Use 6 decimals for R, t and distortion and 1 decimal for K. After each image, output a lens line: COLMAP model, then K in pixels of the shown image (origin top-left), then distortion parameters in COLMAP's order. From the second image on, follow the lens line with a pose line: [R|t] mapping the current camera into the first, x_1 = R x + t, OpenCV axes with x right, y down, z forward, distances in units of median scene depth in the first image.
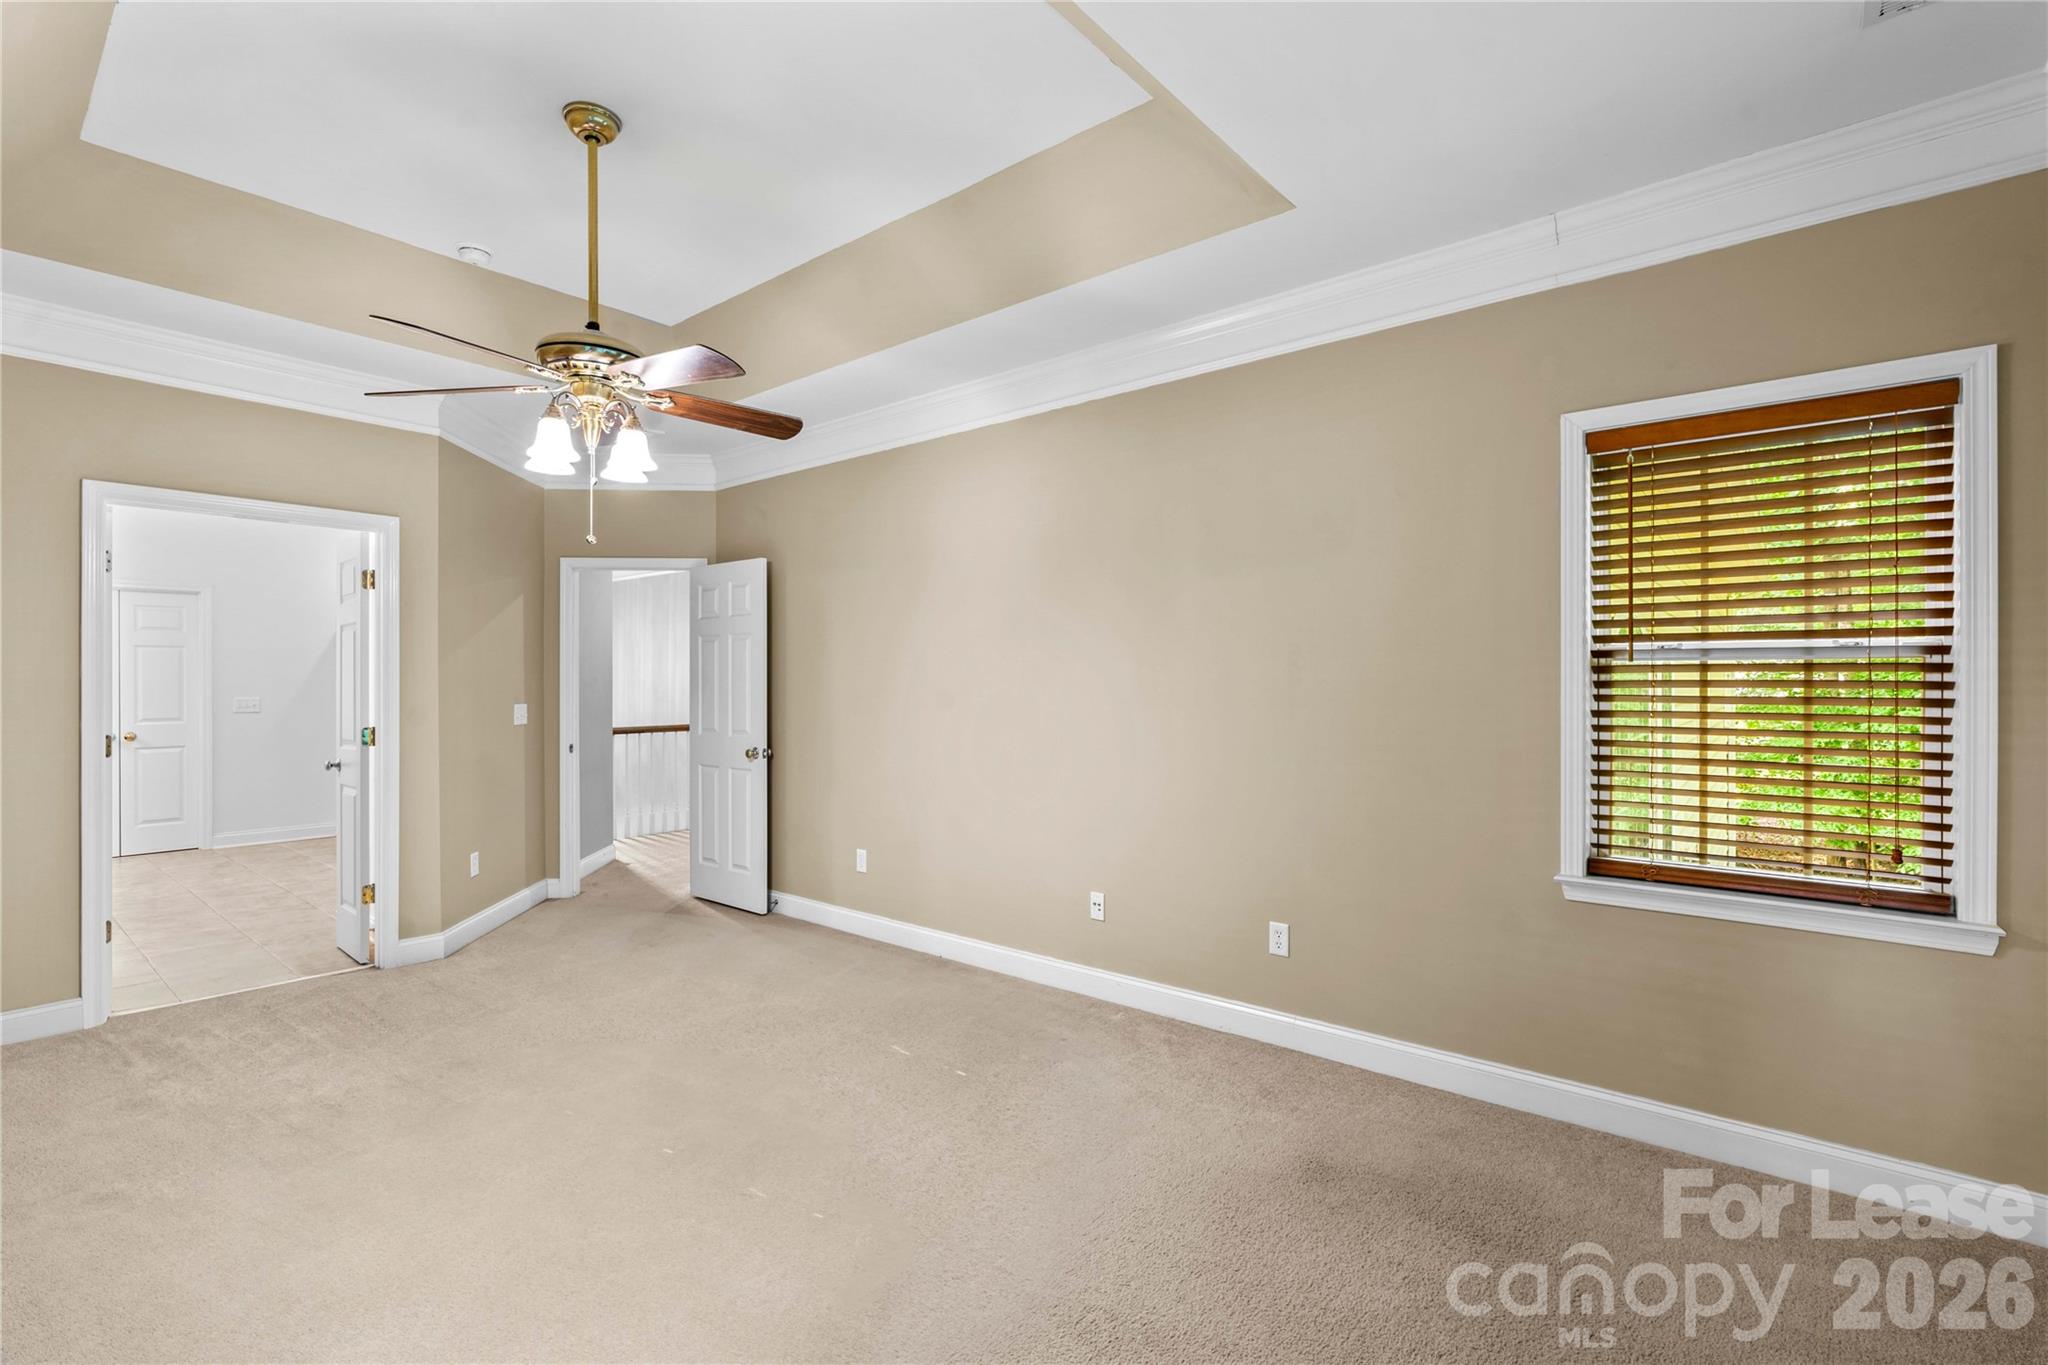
lens RADIAL K [[939.3, 0, 1030.5], [0, 939.3, 674.7], [0, 0, 1]] dist [-0.000088, -0.000181]
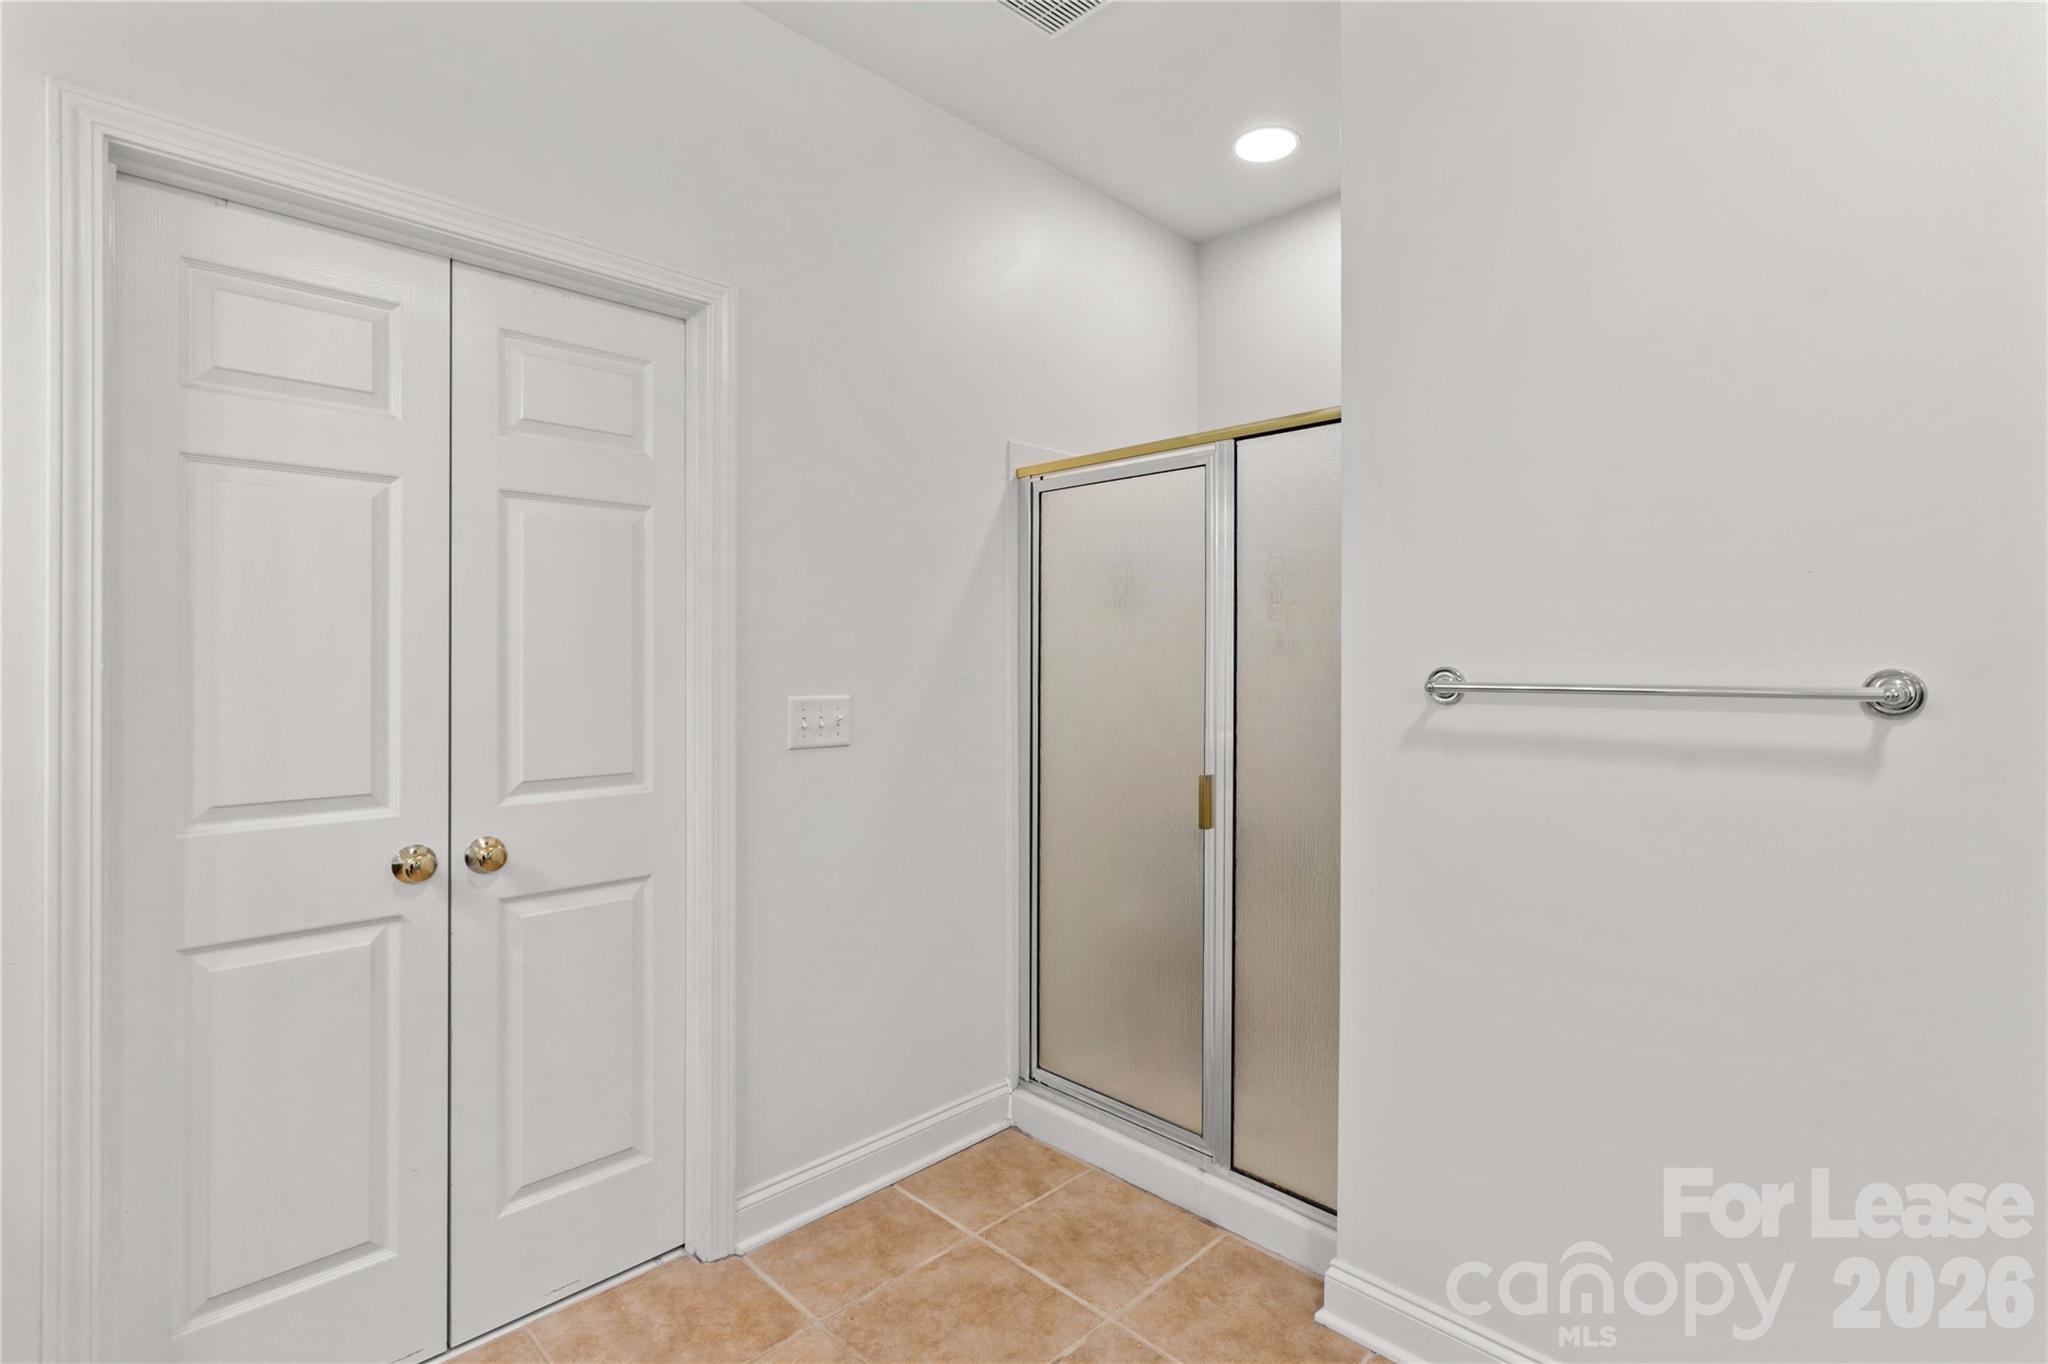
lens RADIAL K [[939.3, 0, 1020.5], [0, 939.3, 661.1], [0, 0, 1]] dist [-0.000088, -0.000181]
pose [[0.997478, 0.001256, -0.070962, -0.786602], [-0.001298, 0.999999, -0.000546, 0.014156], [0.070961, 0.000636, 0.997479, 0.749392]]
